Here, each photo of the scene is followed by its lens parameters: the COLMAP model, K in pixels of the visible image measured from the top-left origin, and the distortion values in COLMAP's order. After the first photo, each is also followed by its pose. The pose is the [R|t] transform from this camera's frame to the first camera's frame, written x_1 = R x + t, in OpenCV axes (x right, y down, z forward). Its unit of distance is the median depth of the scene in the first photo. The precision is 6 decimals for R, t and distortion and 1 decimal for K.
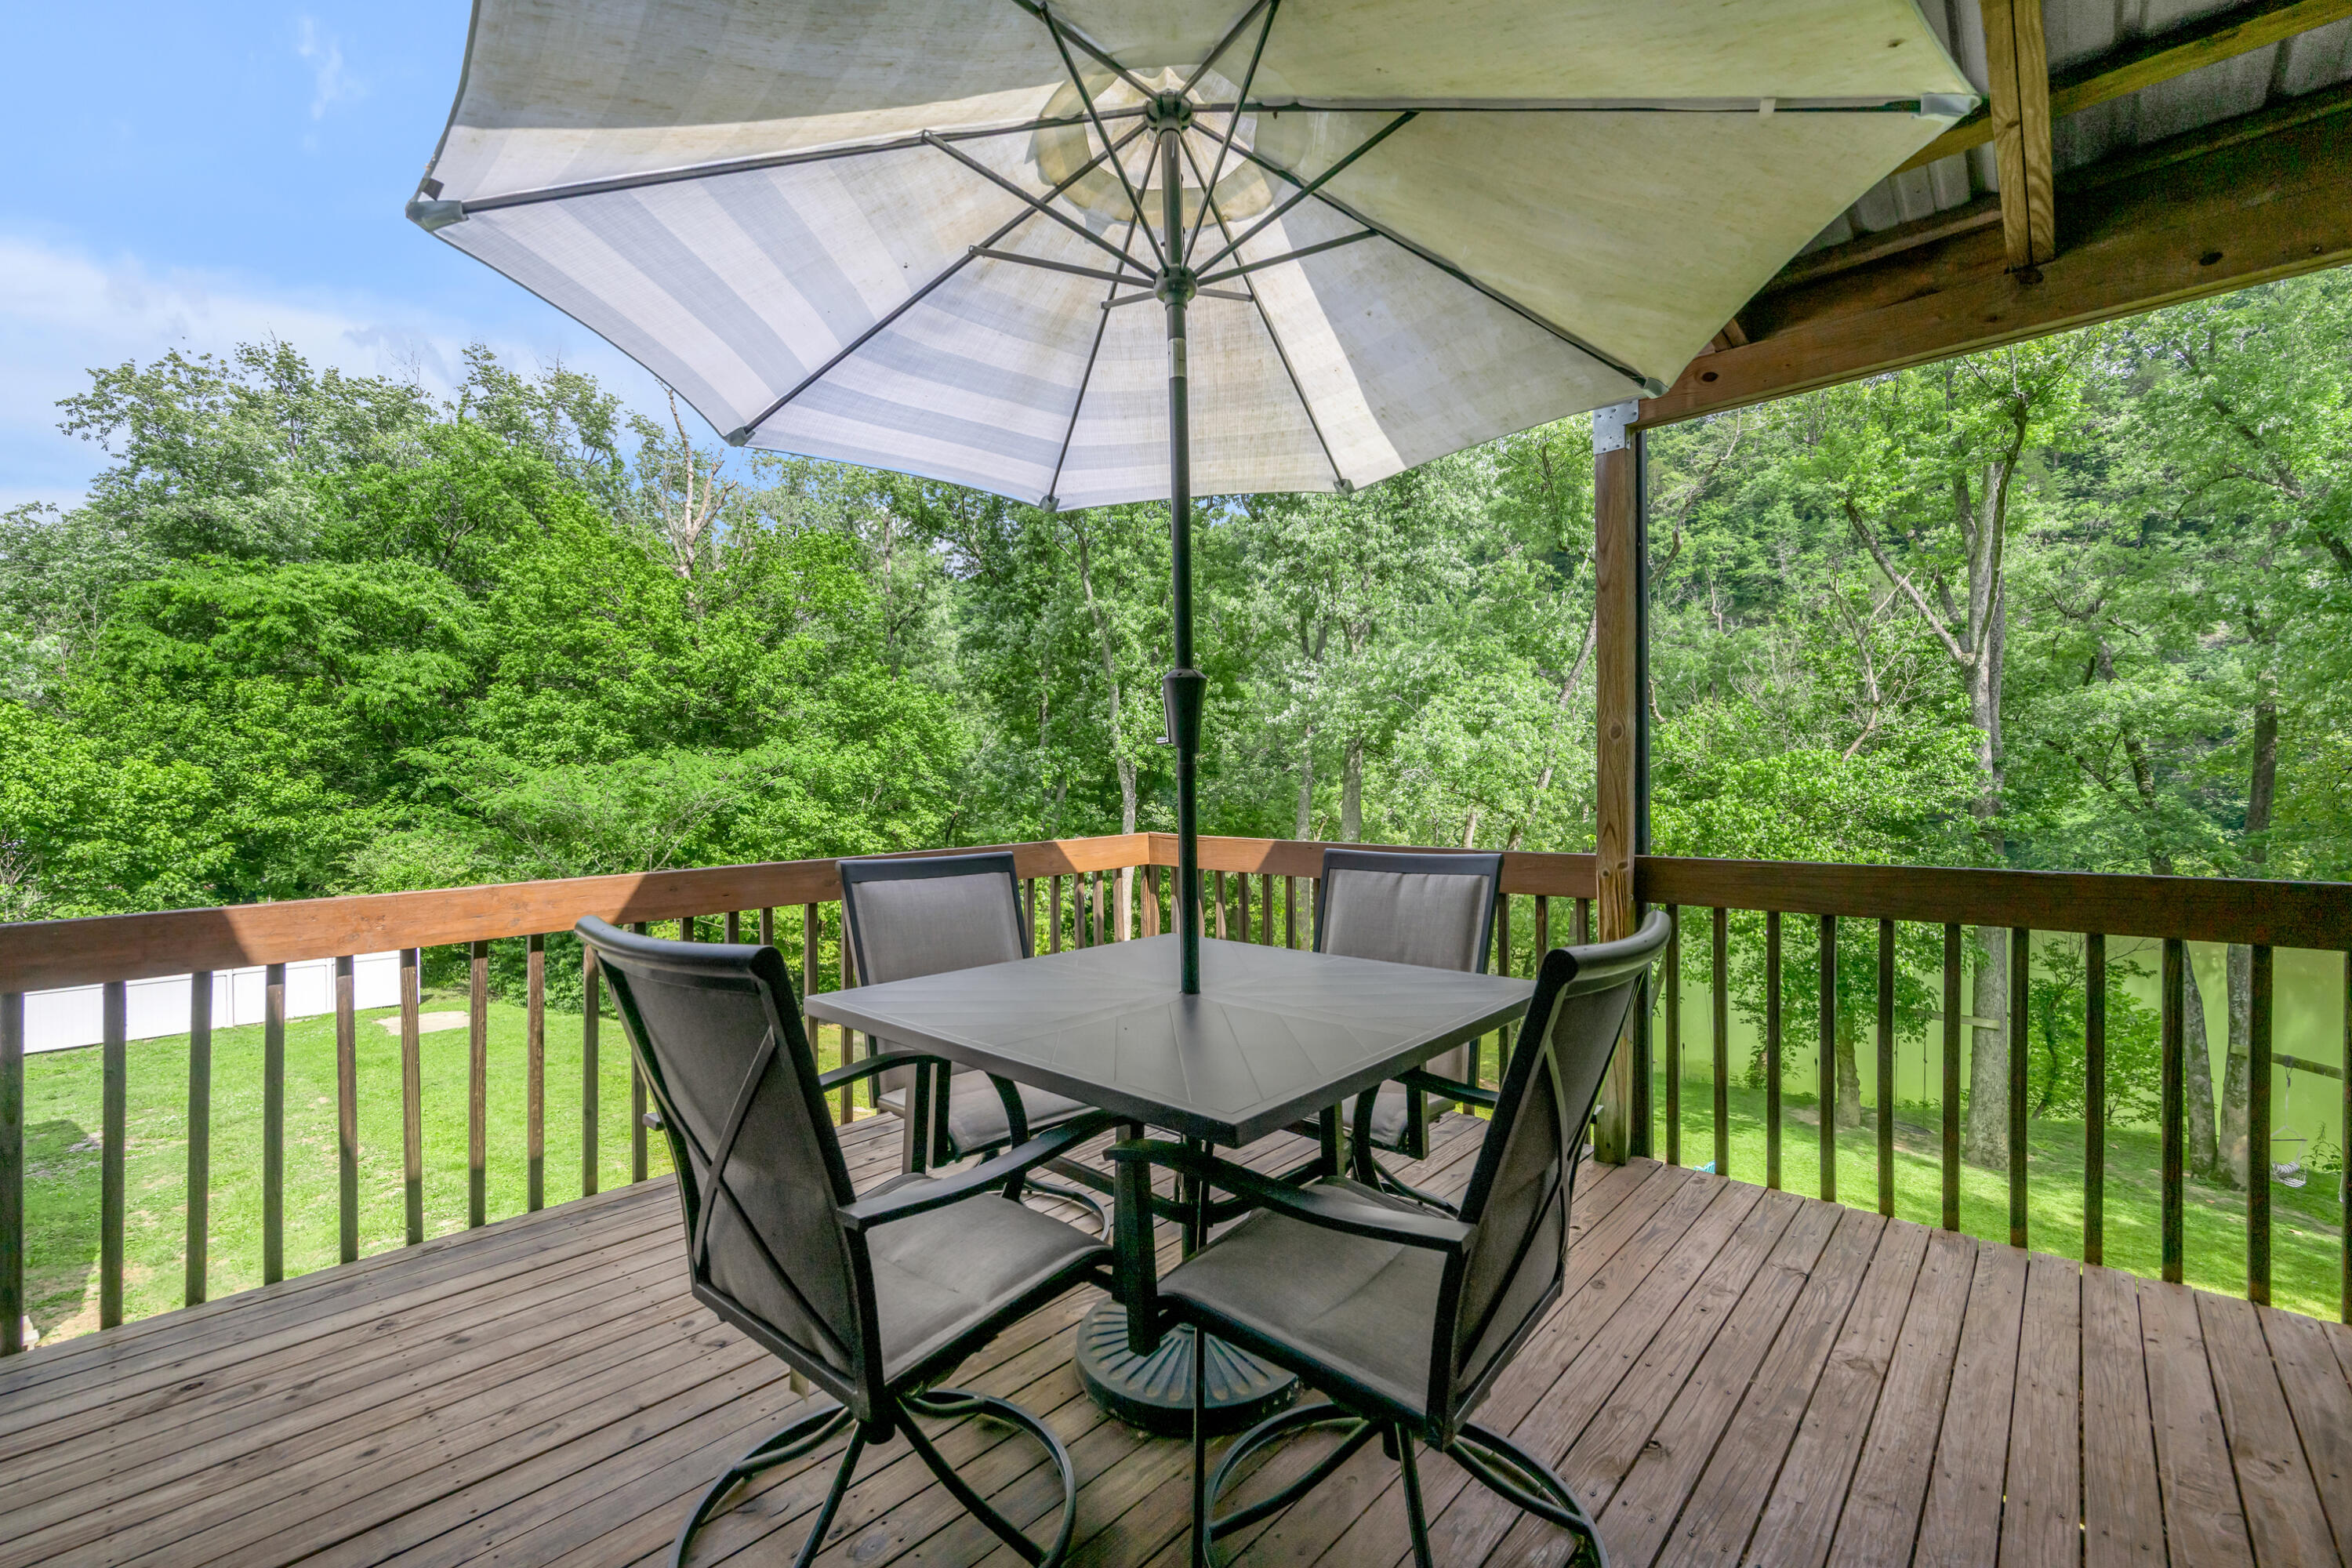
lens RADIAL K [[938.1, 0, 1191.3], [0, 938.1, 797.6], [0, 0, 1]] dist [-0.007456, 0.000620]
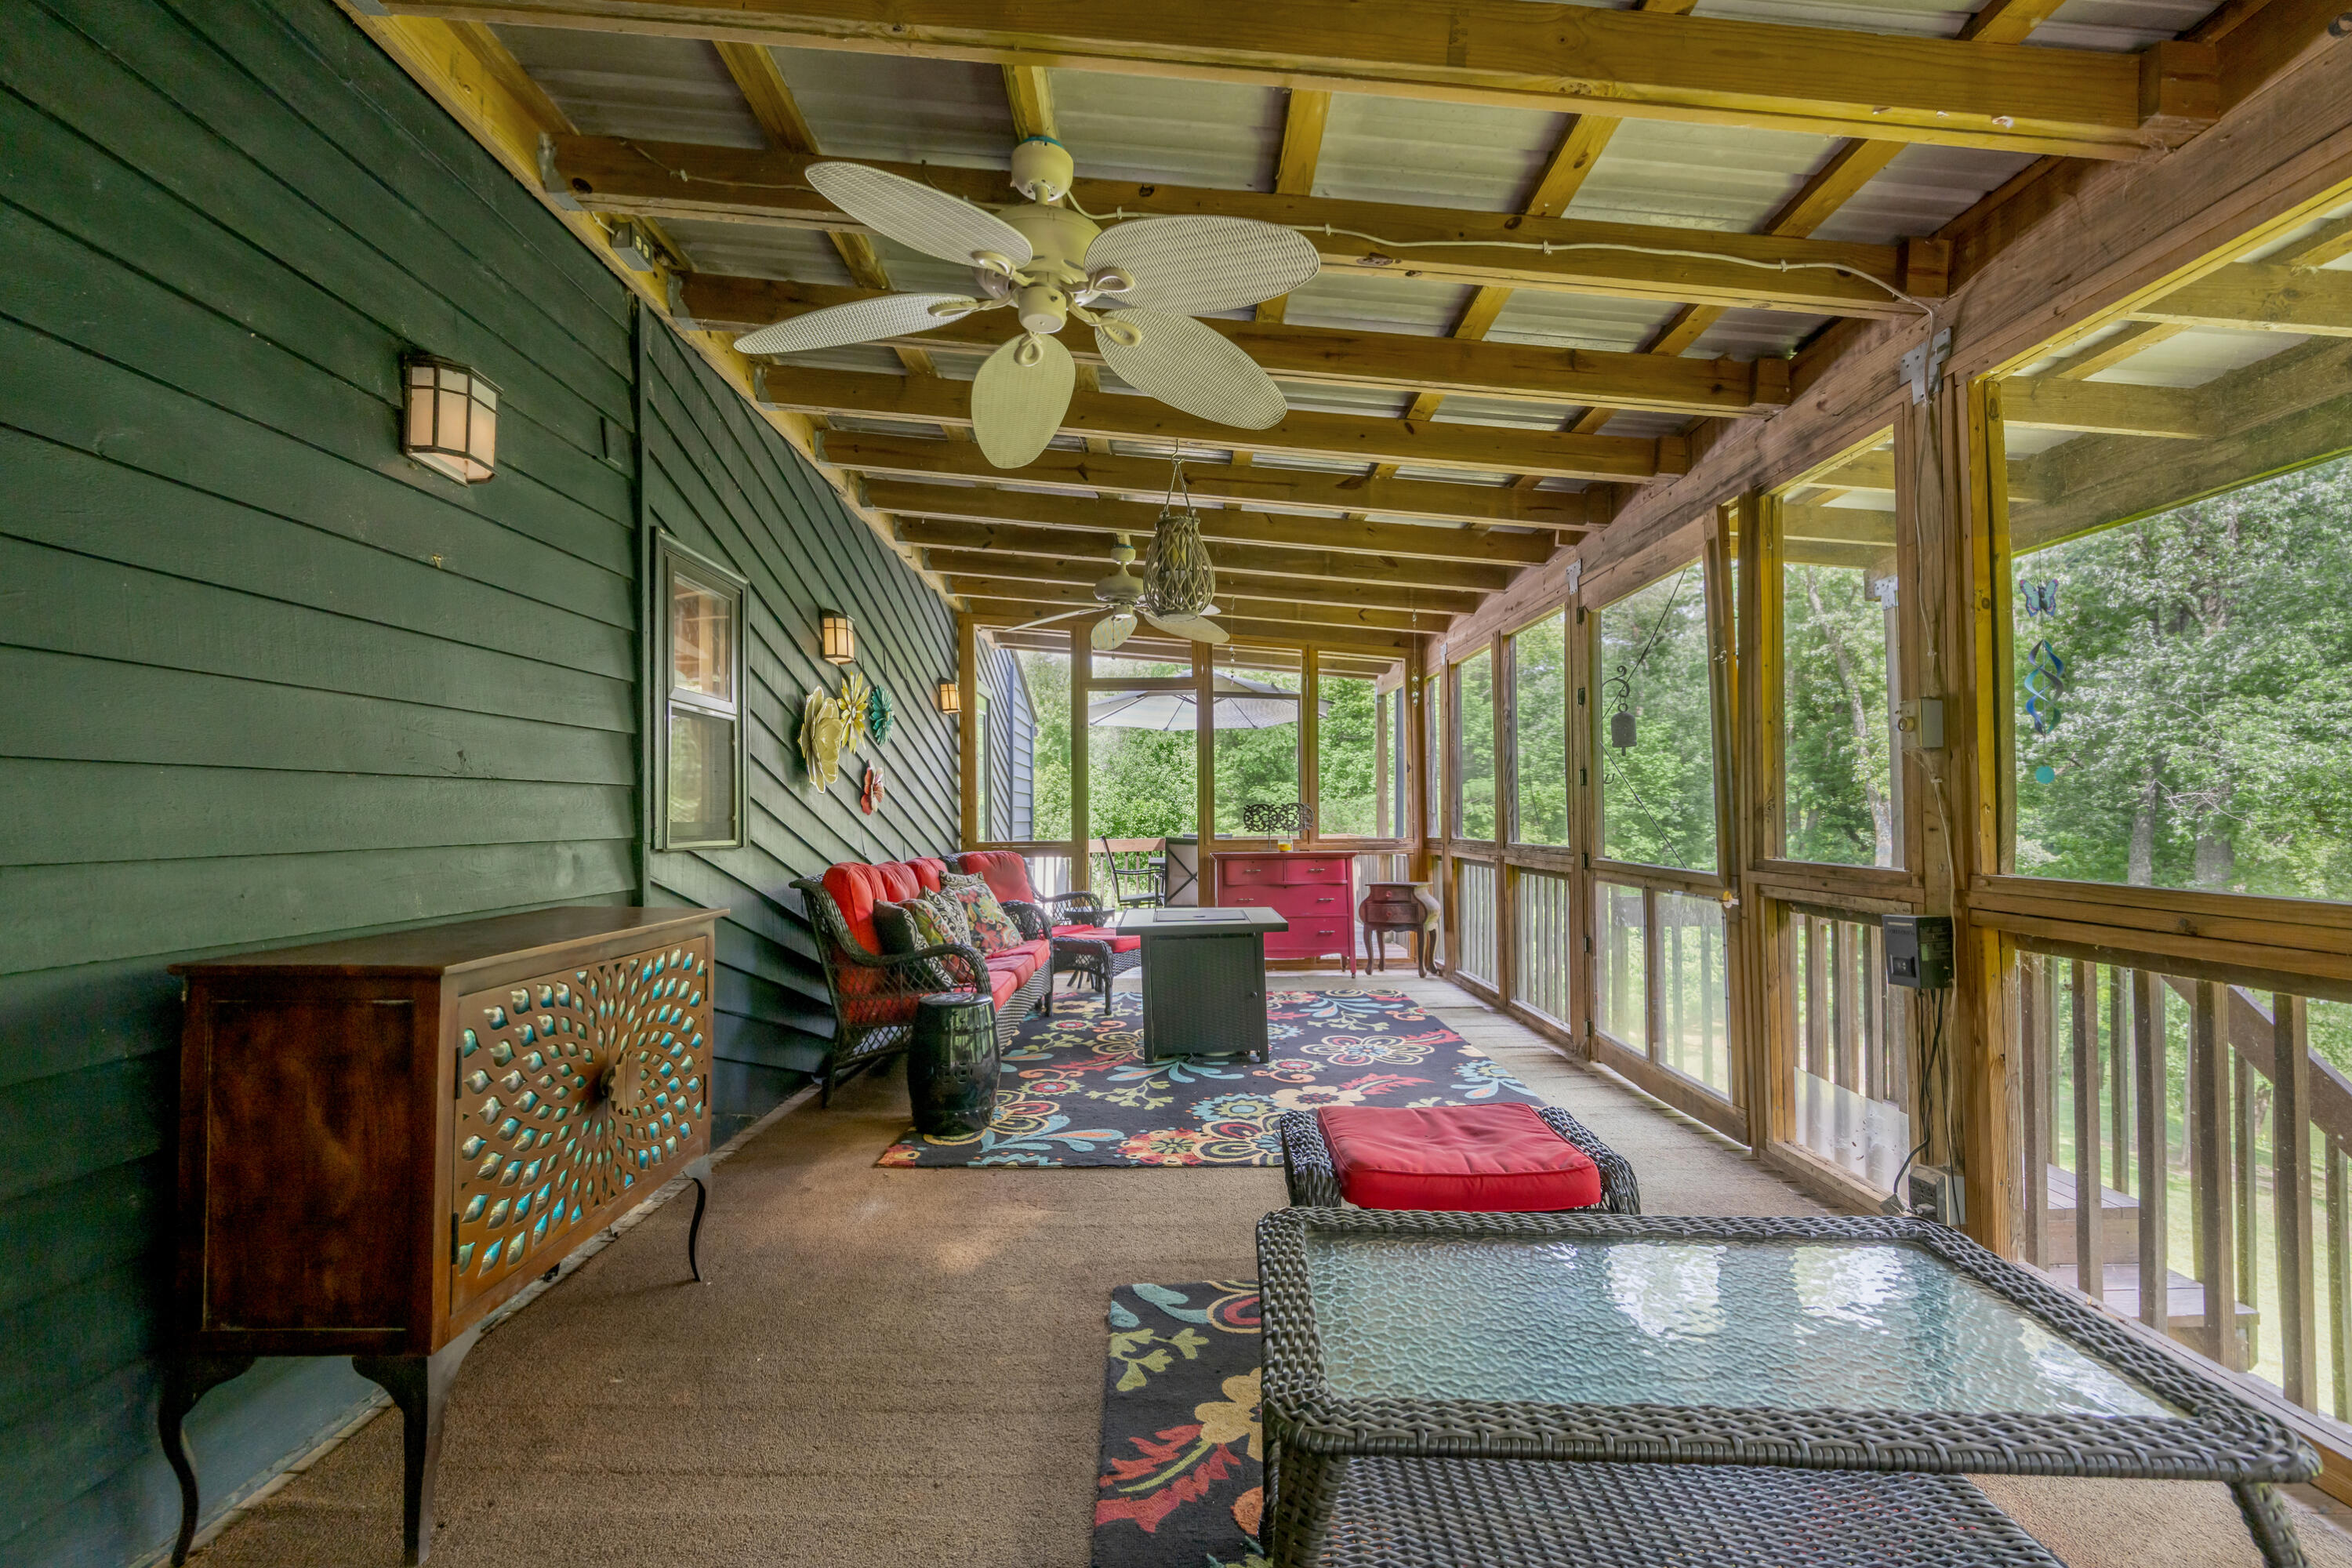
lens RADIAL K [[938.1, 0, 1179.7], [0, 938.1, 803.8], [0, 0, 1]] dist [-0.007456, 0.000620]
pose [[0.677616, -0.005985, -0.735392, 0.195170], [-0.009720, 0.999807, -0.017094, 0.000947], [0.735352, 0.018731, 0.677427, -0.138962]]
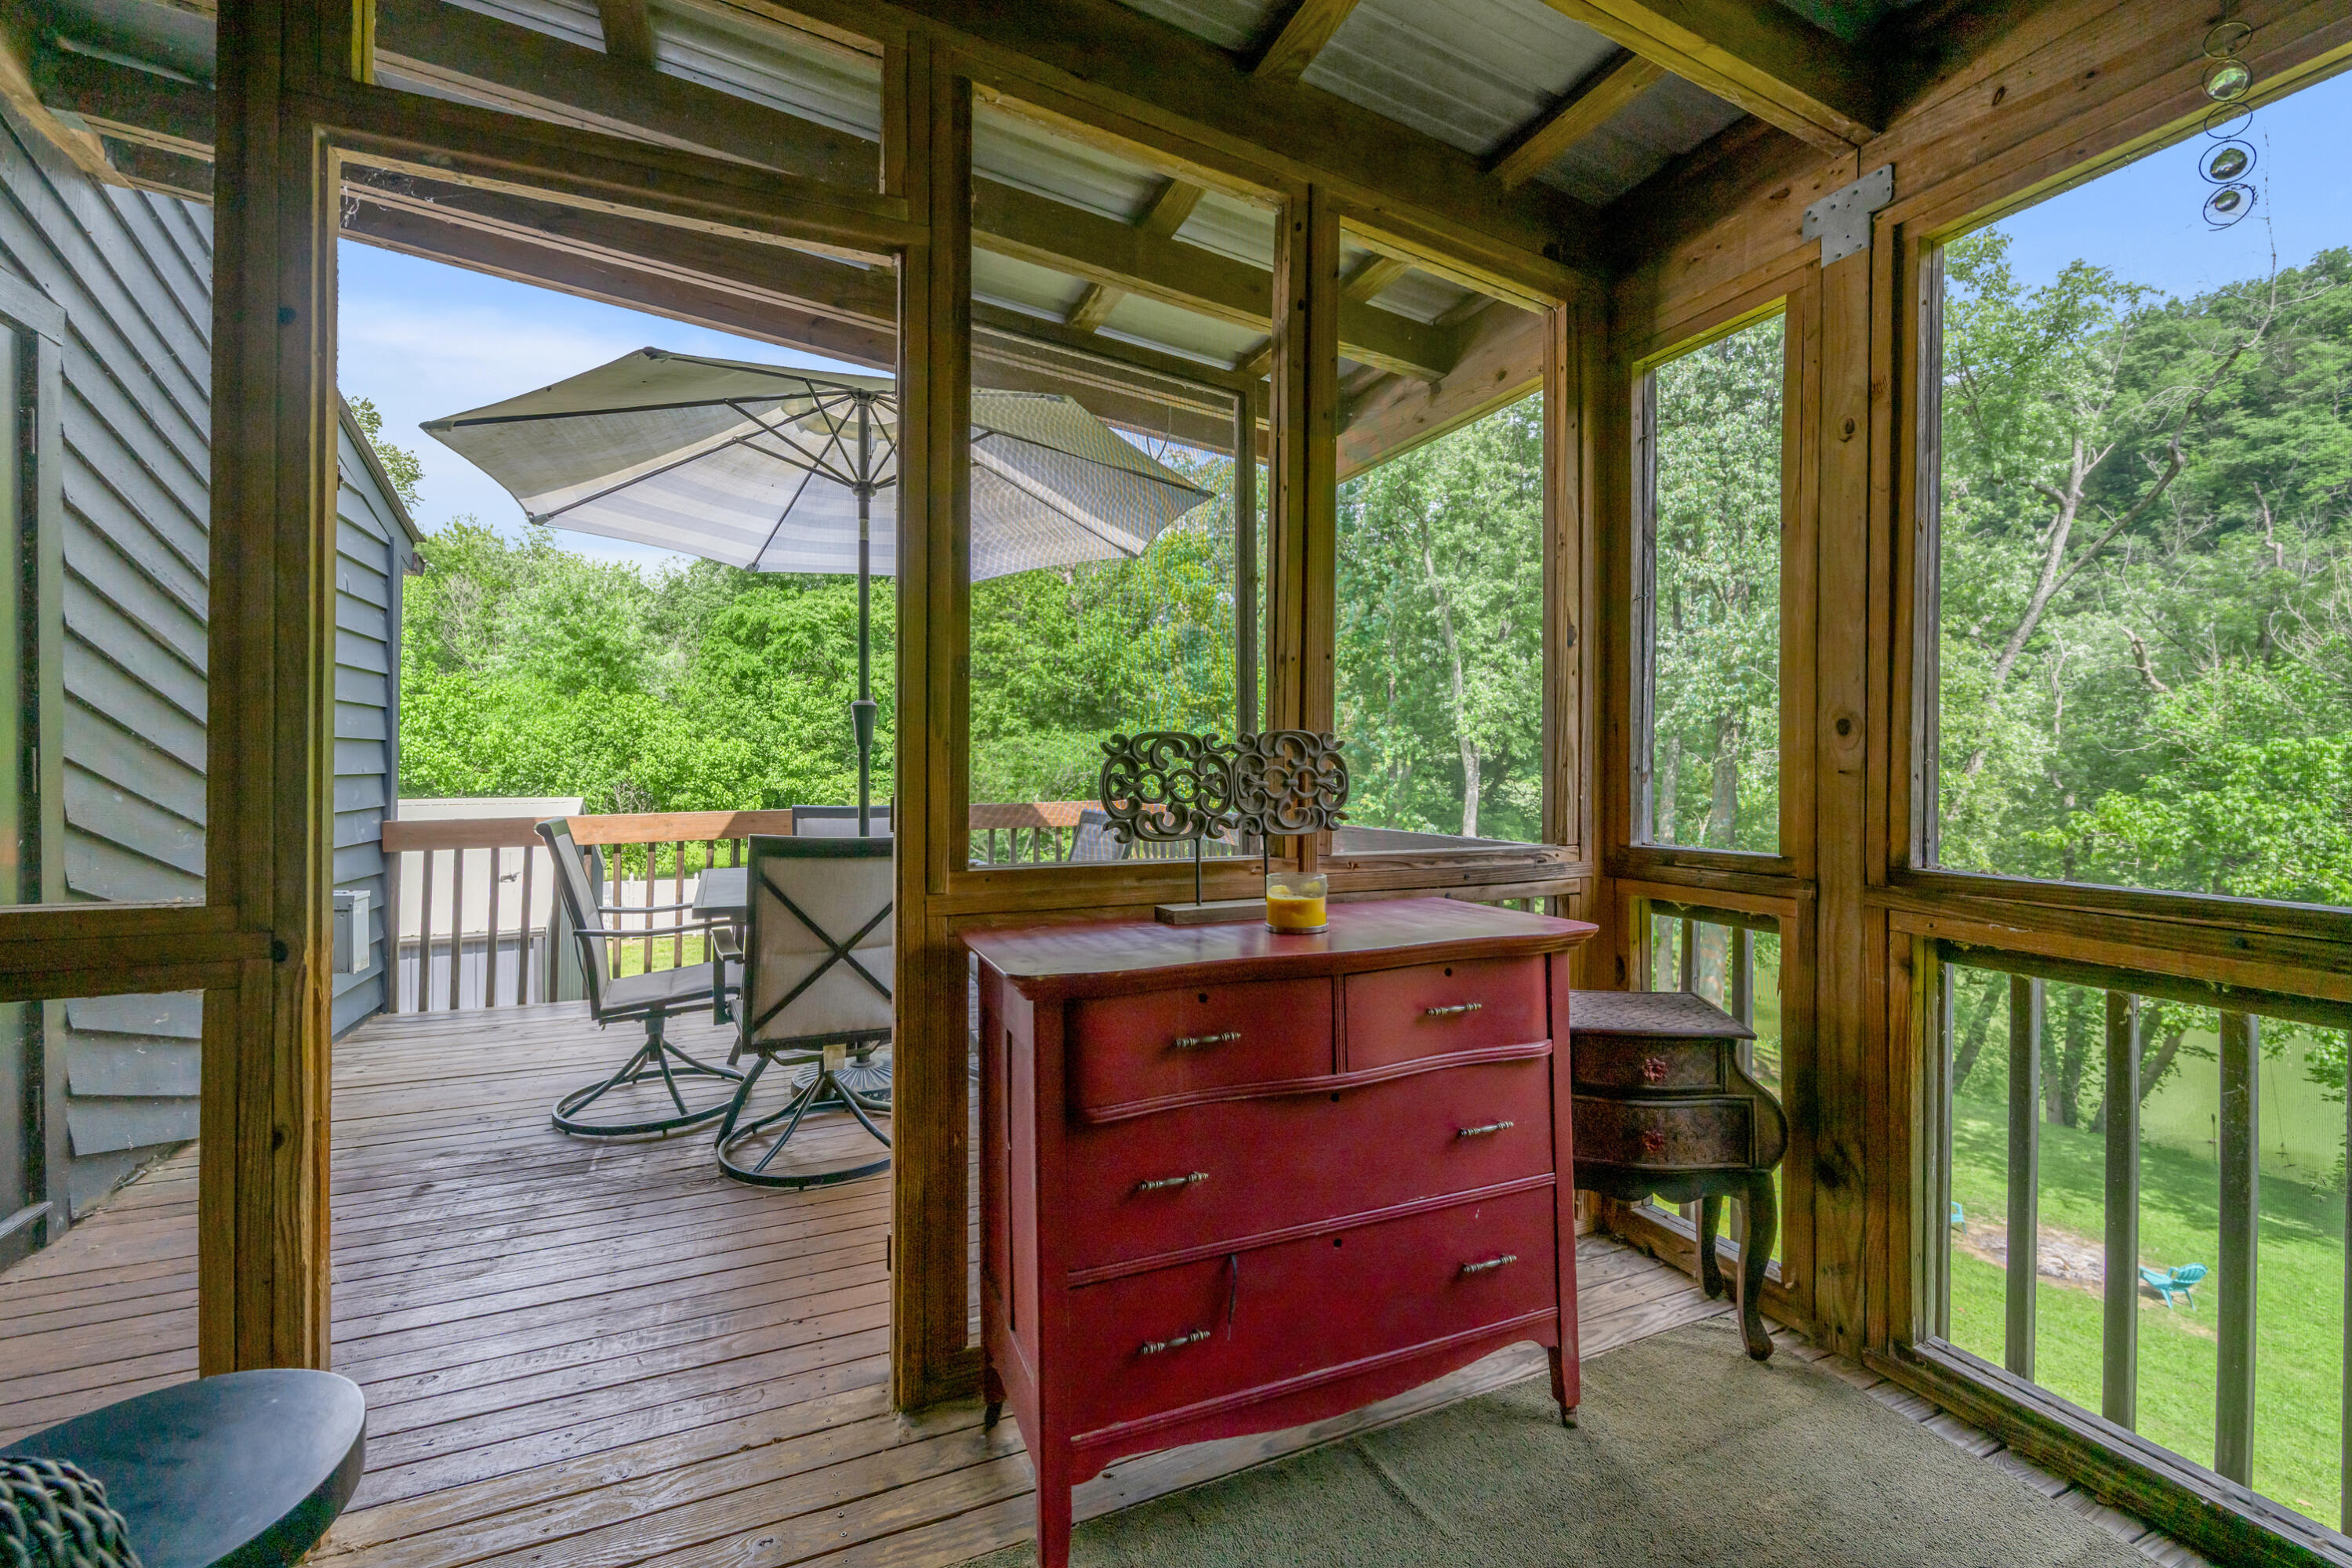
lens RADIAL K [[938.1, 0, 1187.5], [0, 938.1, 767.4], [0, 0, 1]] dist [-0.007456, 0.000620]
pose [[0.919492, 0.013388, -0.392880, 0.062352], [-0.016637, 0.999850, -0.004866, -0.000419], [0.392755, 0.011010, 0.919577, -0.020432]]
